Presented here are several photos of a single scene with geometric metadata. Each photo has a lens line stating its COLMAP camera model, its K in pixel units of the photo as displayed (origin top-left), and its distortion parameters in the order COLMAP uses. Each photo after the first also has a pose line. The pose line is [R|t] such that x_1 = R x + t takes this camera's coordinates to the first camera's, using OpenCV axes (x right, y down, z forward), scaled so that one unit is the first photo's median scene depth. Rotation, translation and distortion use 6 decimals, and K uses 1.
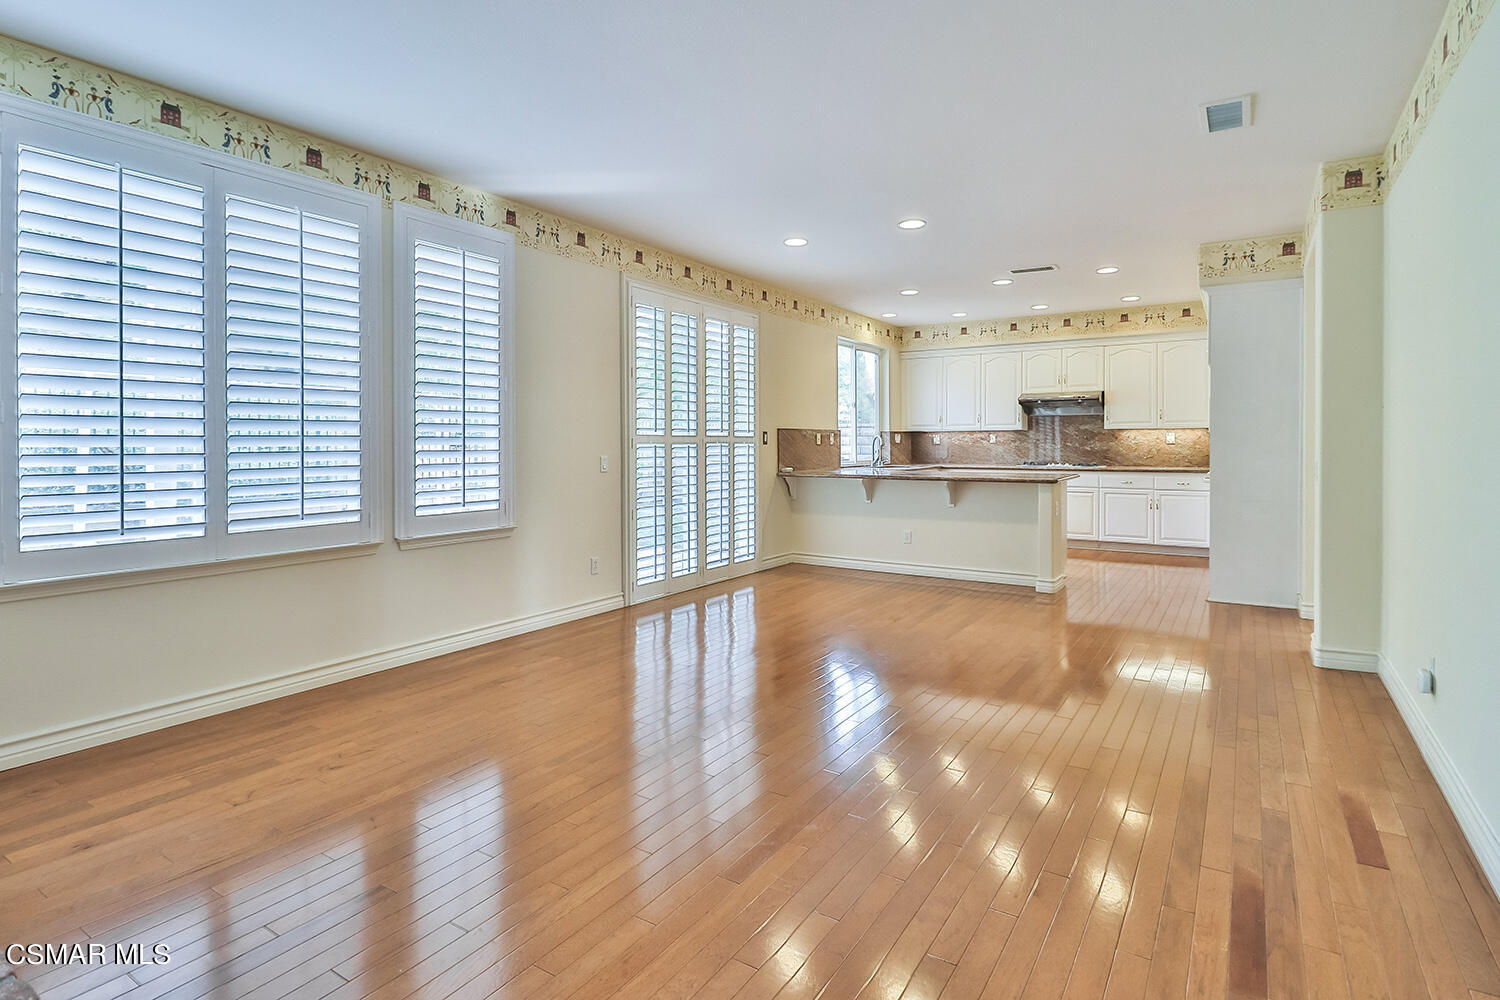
lens RADIAL K [[766.7, 0, 740.6], [0, 766.7, 455.8], [0, 0, 1]] dist [0.000292, -0.000706]
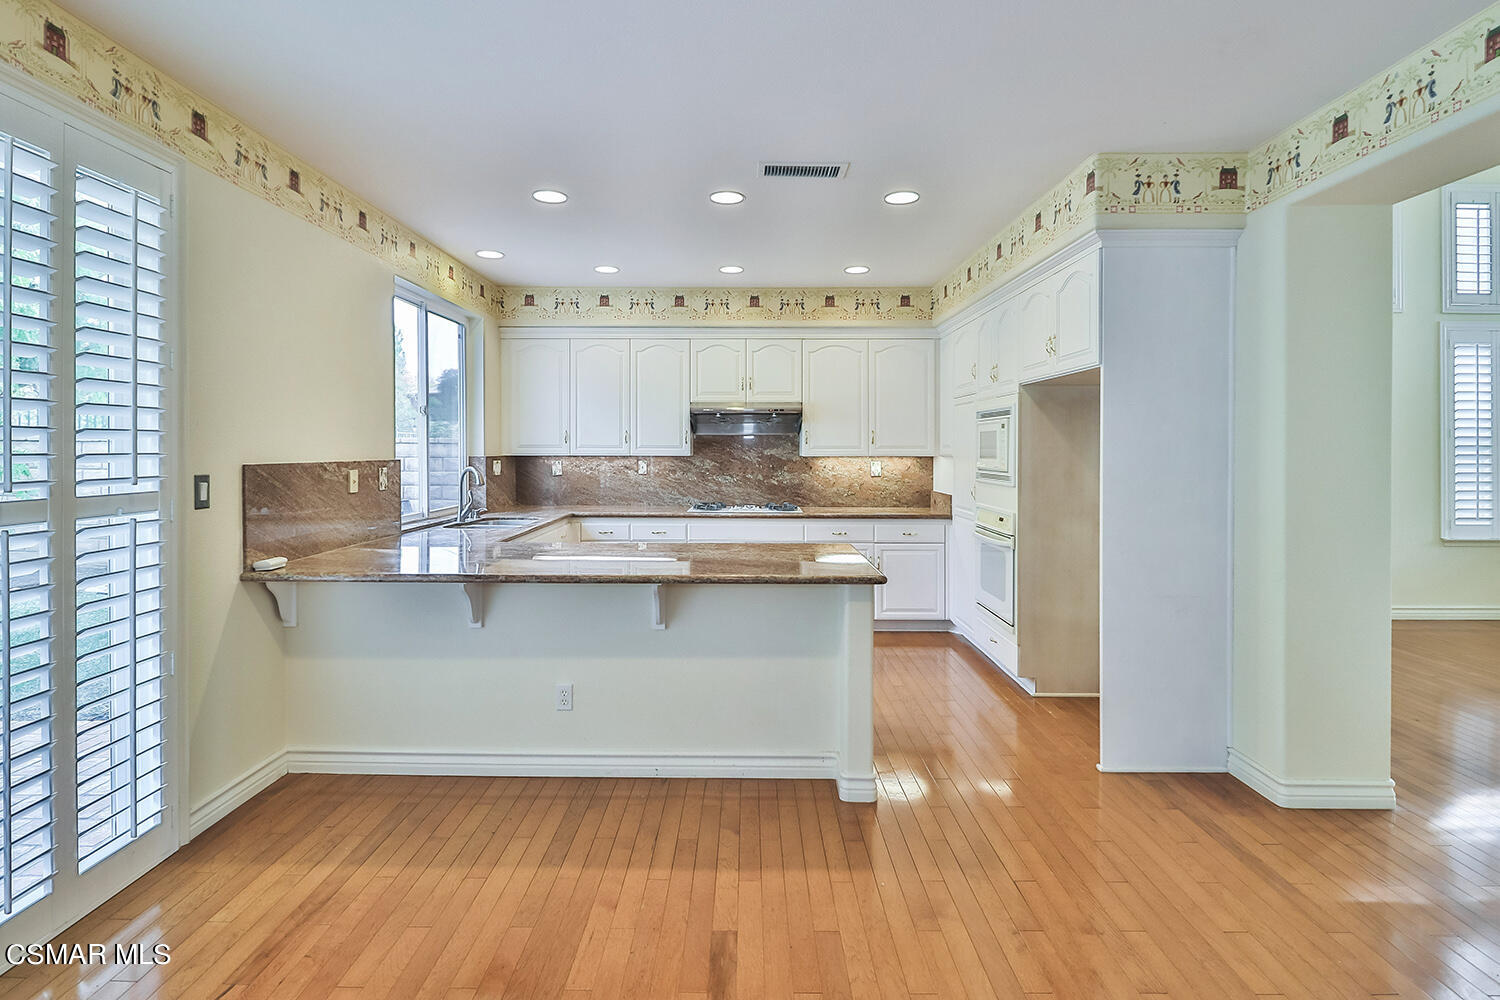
lens RADIAL K [[766.7, 0, 740.6], [0, 766.7, 455.8], [0, 0, 1]] dist [0.000292, -0.000706]
pose [[0.839610, -0.000598, 0.543190, 0.042045], [0.004676, 0.999970, -0.006128, -0.031451], [-0.543170, 0.007685, 0.839588, 0.439591]]
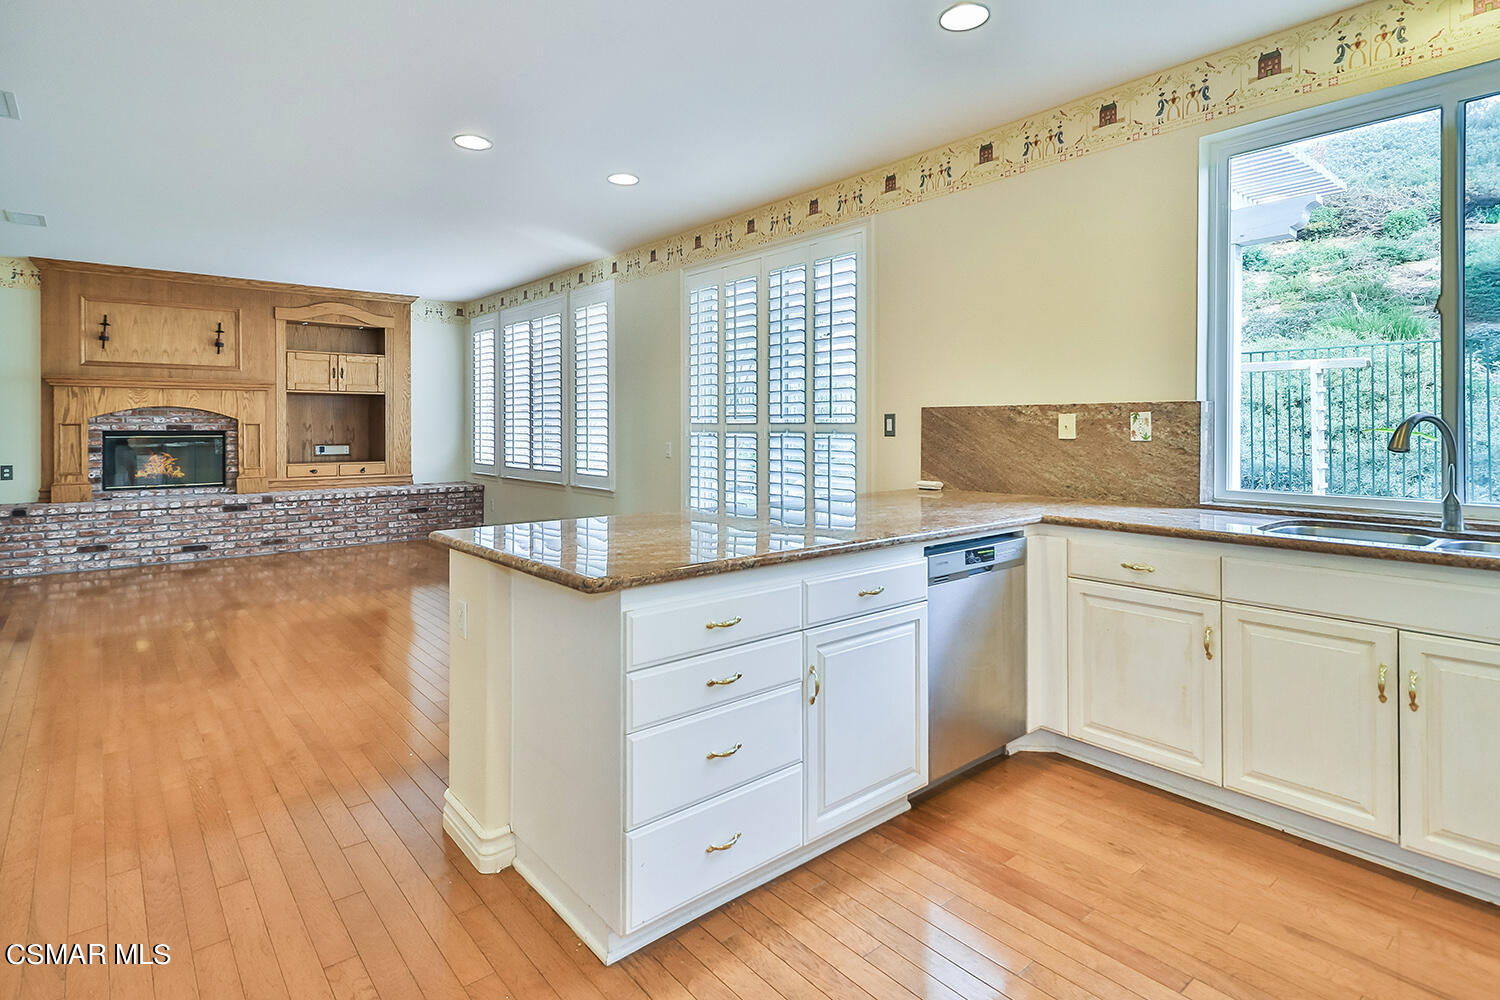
lens RADIAL K [[763.7, 0, 749.1], [0, 763.7, 434.3], [0, 0, 1]] dist [0.003391, -0.001303]
pose [[-0.286215, 0.011994, -0.958090, 0.520332], [-0.016898, 0.999703, 0.017562, -0.020677], [0.958016, 0.021216, -0.285928, 0.888301]]
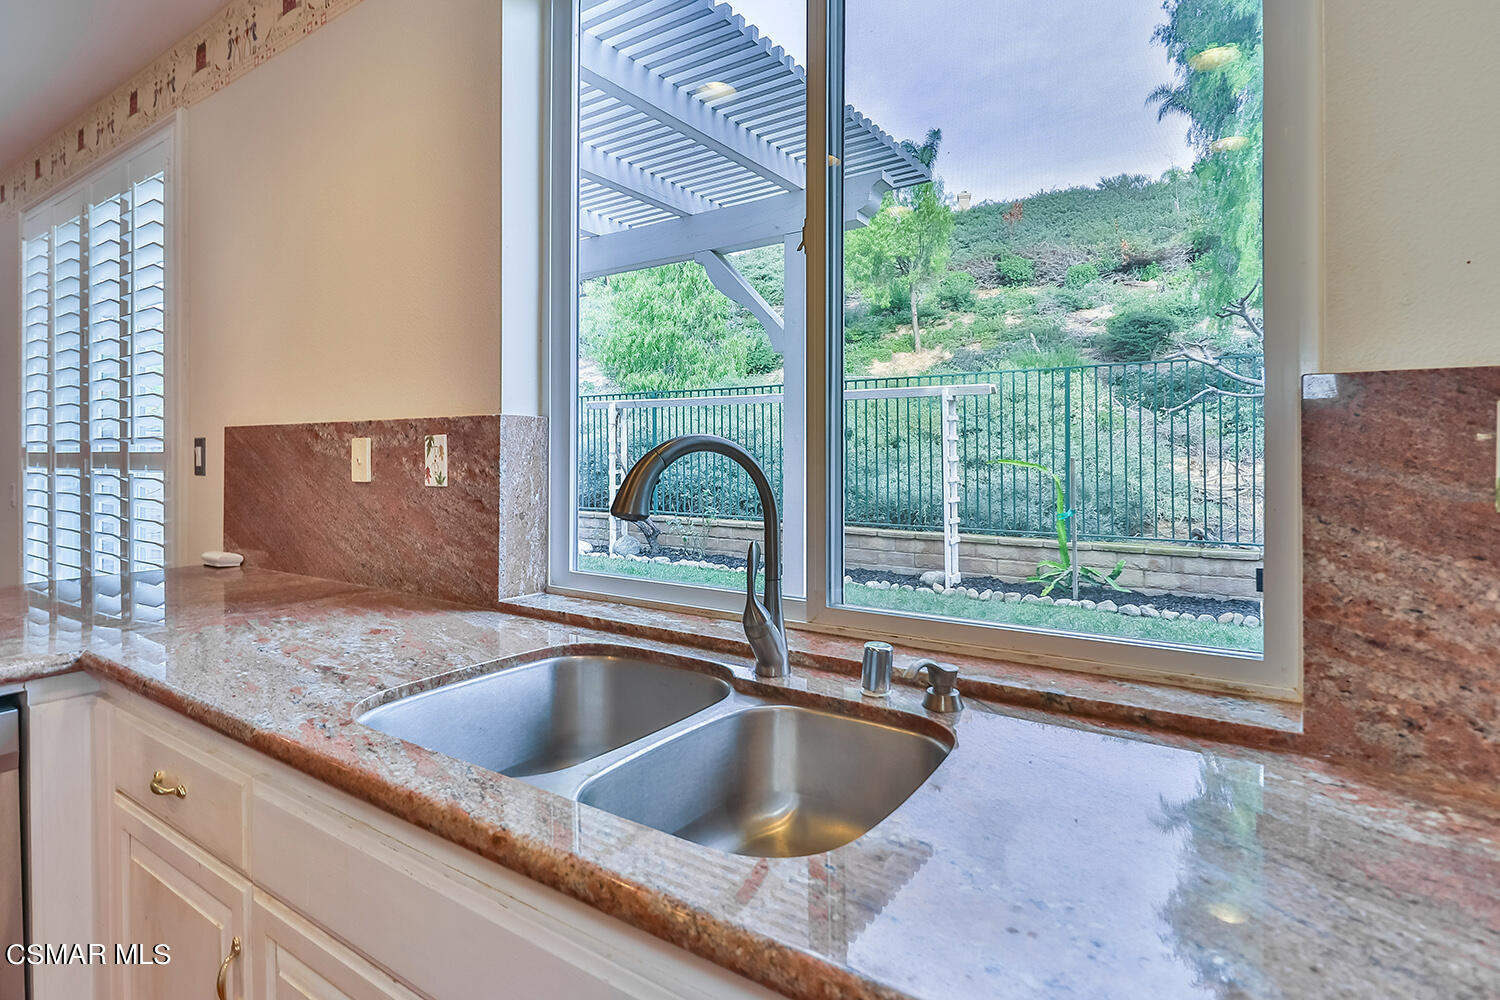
lens RADIAL K [[766.7, 0, 740.6], [0, 766.7, 455.8], [0, 0, 1]] dist [0.000292, -0.000706]
pose [[-0.018324, 0.001703, -0.999831, 0.319241], [-0.018973, 0.999818, 0.002050, -0.024429], [0.999652, 0.019008, -0.018288, 1.049036]]
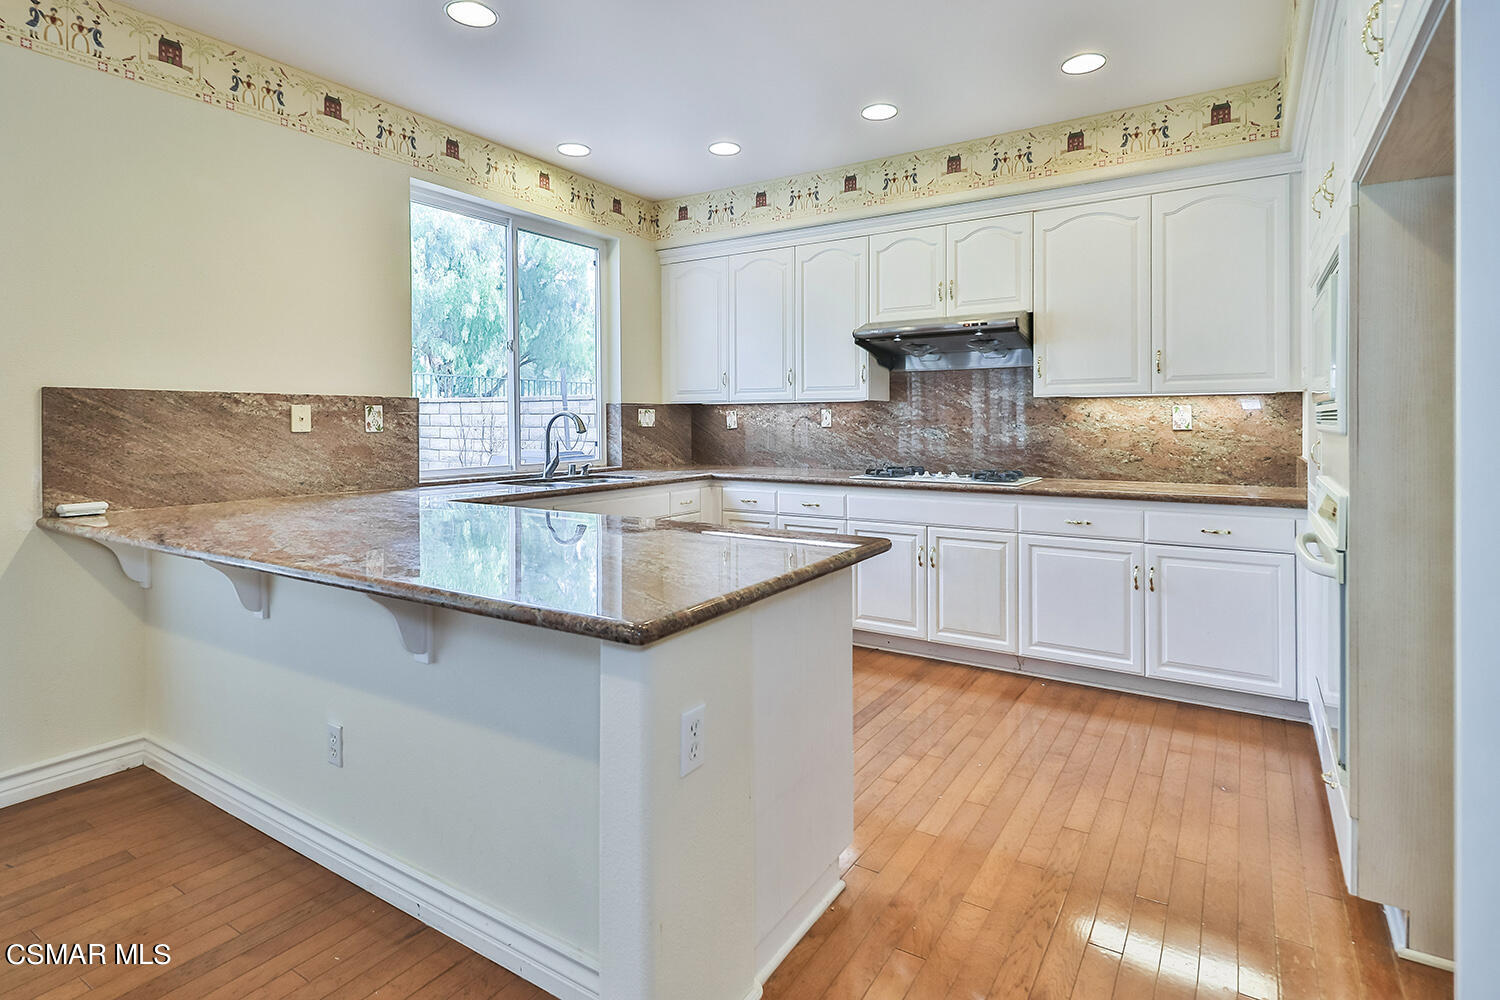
lens RADIAL K [[770.5, 0, 753.7], [0, 770.5, 424.5], [0, 0, 1]] dist [0.029869, -0.020810]
pose [[0.999775, 0.000308, 0.021218, 0.303470], [0.000003, 0.999893, -0.014635, -0.012207], [-0.021220, 0.014632, 0.999668, 0.556483]]
